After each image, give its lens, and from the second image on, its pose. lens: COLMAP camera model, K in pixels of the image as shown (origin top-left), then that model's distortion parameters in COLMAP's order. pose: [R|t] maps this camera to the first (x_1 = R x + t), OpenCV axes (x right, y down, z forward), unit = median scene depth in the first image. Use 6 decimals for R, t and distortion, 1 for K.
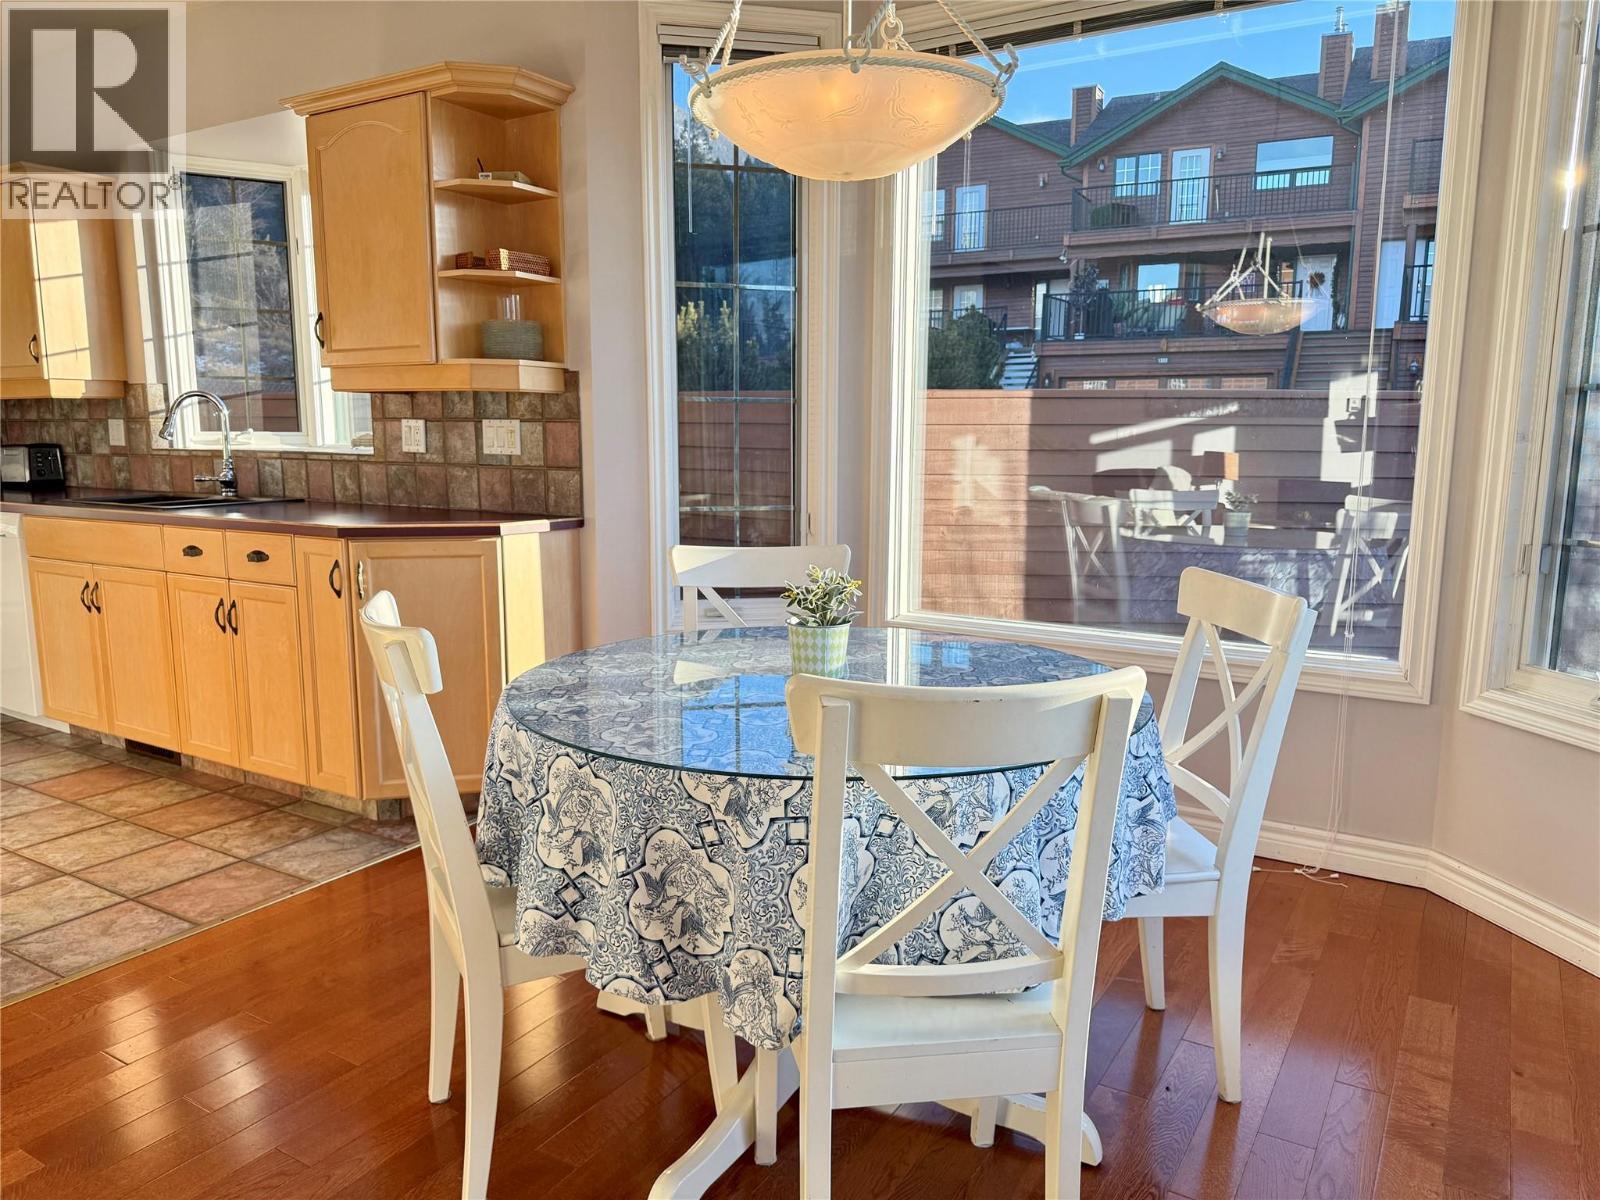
lens RADIAL K [[1138.5, 0, 793.4], [0, 1138.5, 610.5], [0, 0, 1]] dist [-0.026013, -0.002959]
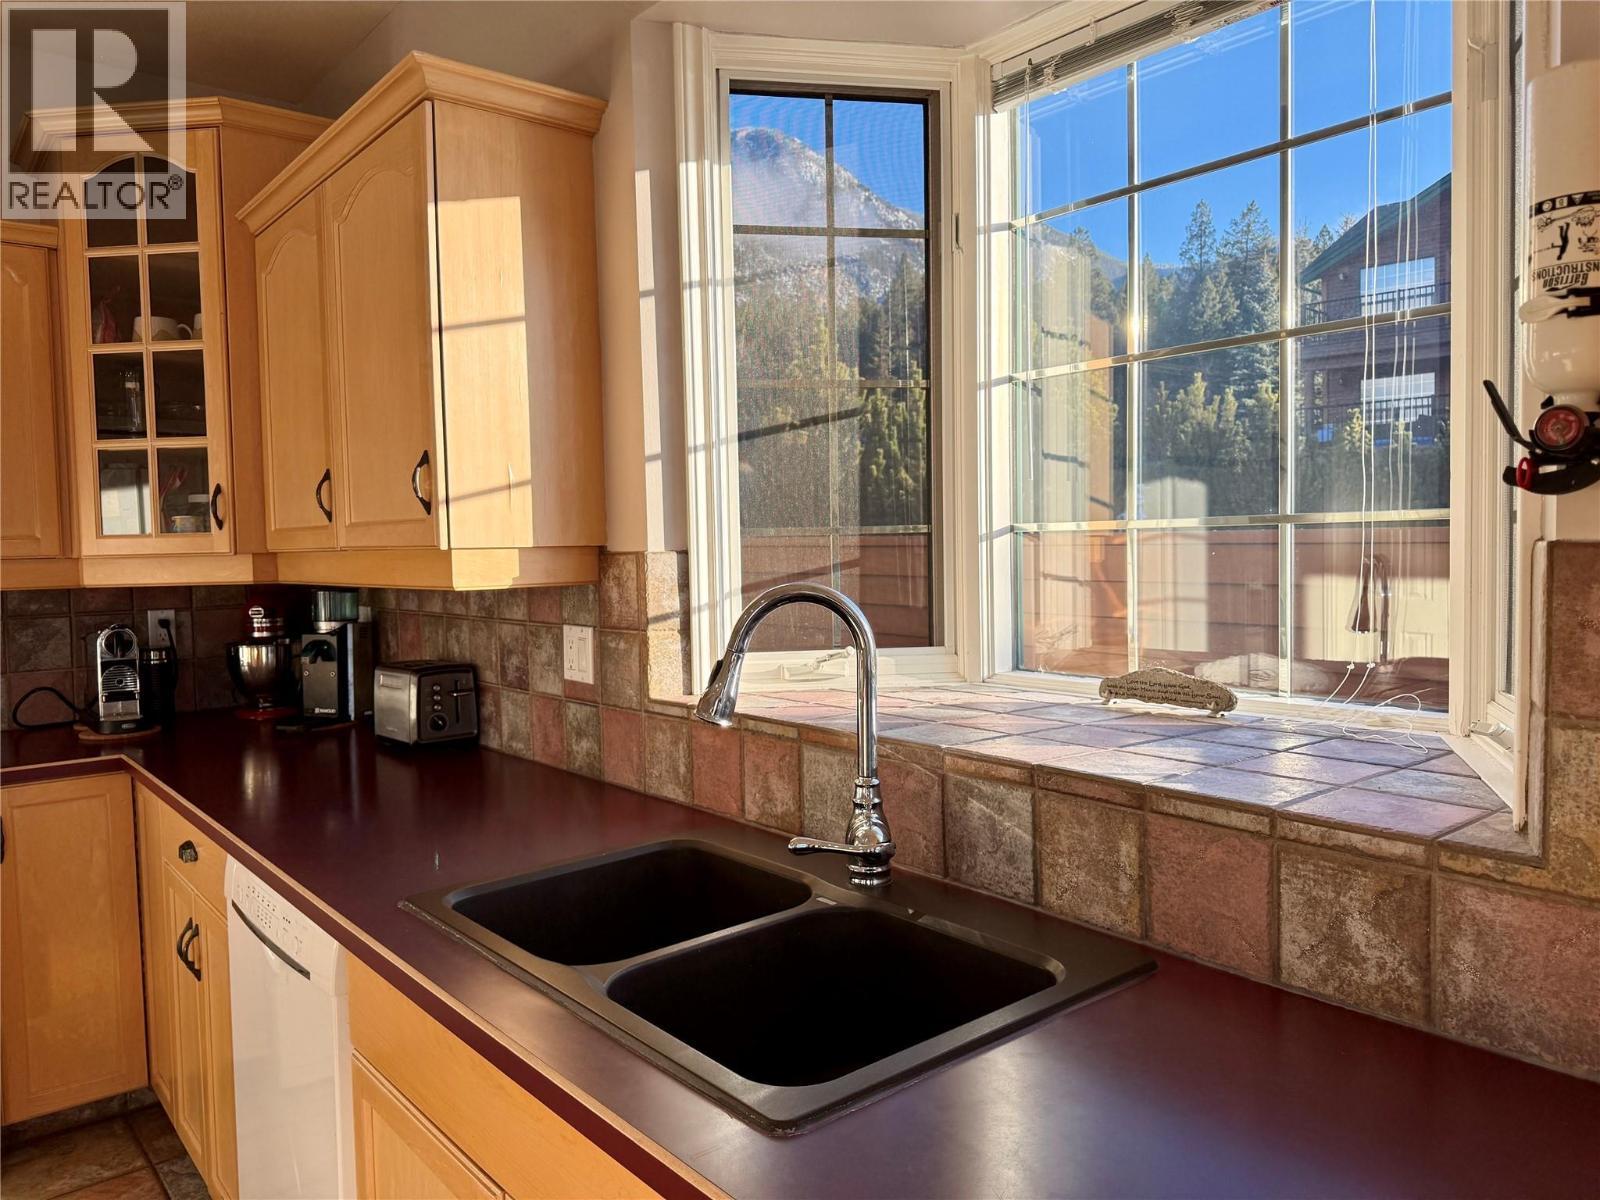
lens RADIAL K [[1138.5, 0, 804.6], [0, 1138.5, 595.8], [0, 0, 1]] dist [-0.026013, -0.002959]
pose [[0.948871, -0.003695, -0.315644, -0.365981], [-0.033094, 0.993257, -0.111114, -0.134345], [0.313926, 0.115879, 0.942350, 0.587501]]
